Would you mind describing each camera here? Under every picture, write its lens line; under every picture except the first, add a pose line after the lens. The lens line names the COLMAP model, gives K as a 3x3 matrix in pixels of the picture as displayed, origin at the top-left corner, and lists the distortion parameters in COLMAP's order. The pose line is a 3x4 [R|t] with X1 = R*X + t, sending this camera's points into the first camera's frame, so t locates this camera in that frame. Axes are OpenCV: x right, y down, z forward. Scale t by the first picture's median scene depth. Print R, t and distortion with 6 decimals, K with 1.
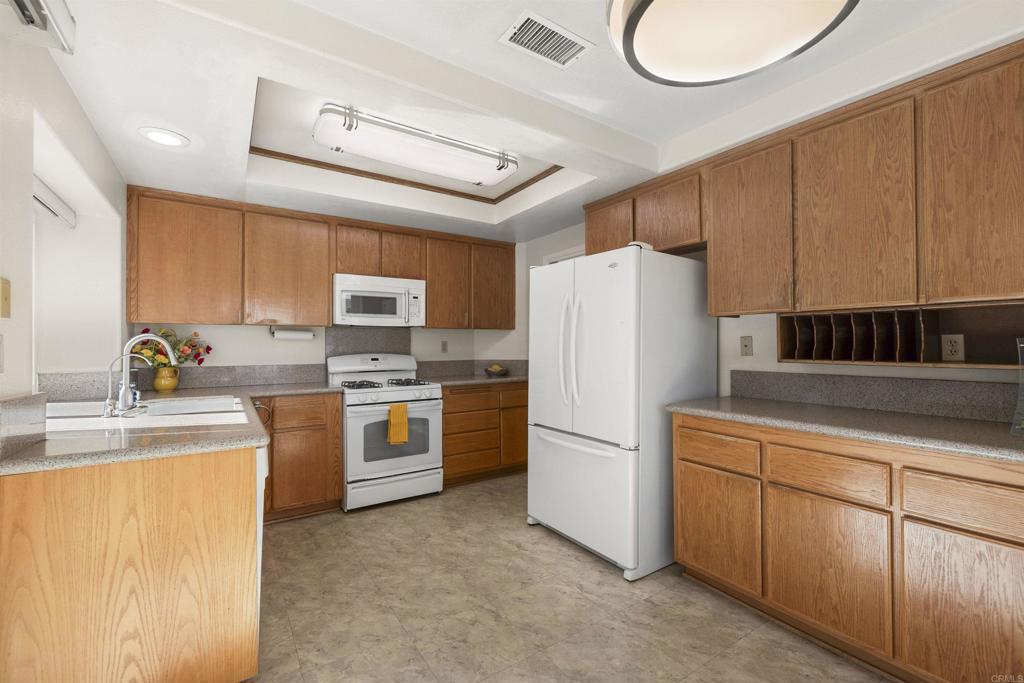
lens RADIAL K [[431.7, 0, 510.7], [0, 431.7, 340.7], [0, 0, 1]] dist [-0.001384, -0.000353]
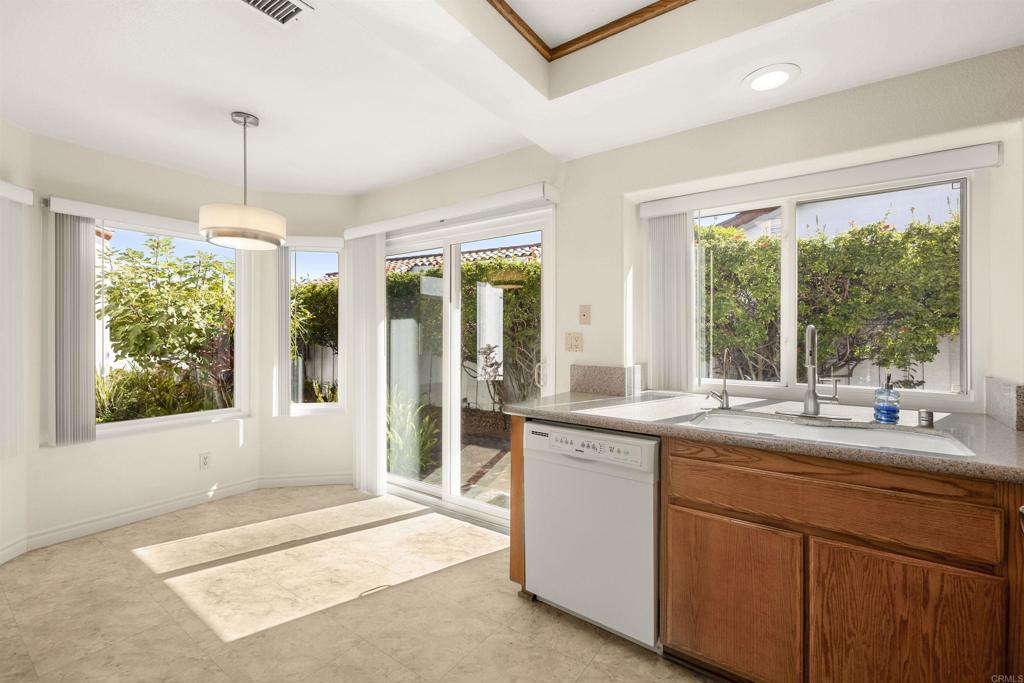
lens RADIAL K [[434.4, 0, 515.6], [0, 434.4, 334.9], [0, 0, 1]] dist [0.000250, -0.000233]
pose [[-0.933571, 0.002854, -0.358381, -0.052442], [0.007006, 0.999923, -0.010288, 0.004957], [0.358324, -0.012115, -0.933519, 1.086526]]
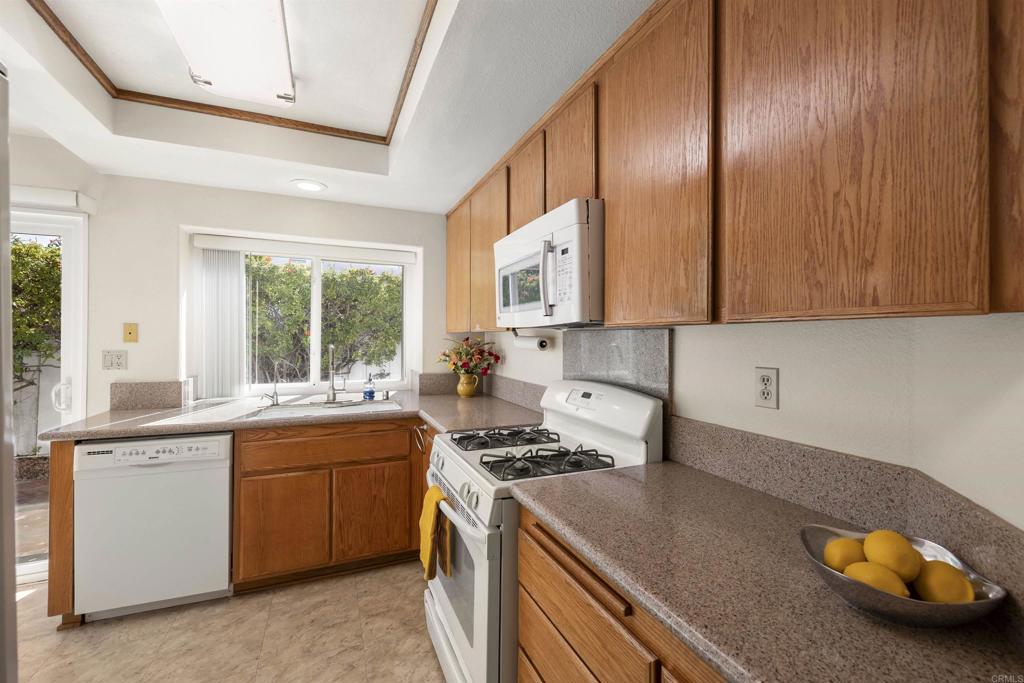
lens RADIAL K [[434.4, 0, 515.6], [0, 434.4, 334.9], [0, 0, 1]] dist [0.000250, -0.000233]
pose [[-0.175861, -0.001264, -0.984414, 0.212695], [0.007671, 0.999967, -0.002655, -0.027326], [0.984385, -0.008019, -0.175845, 1.235536]]
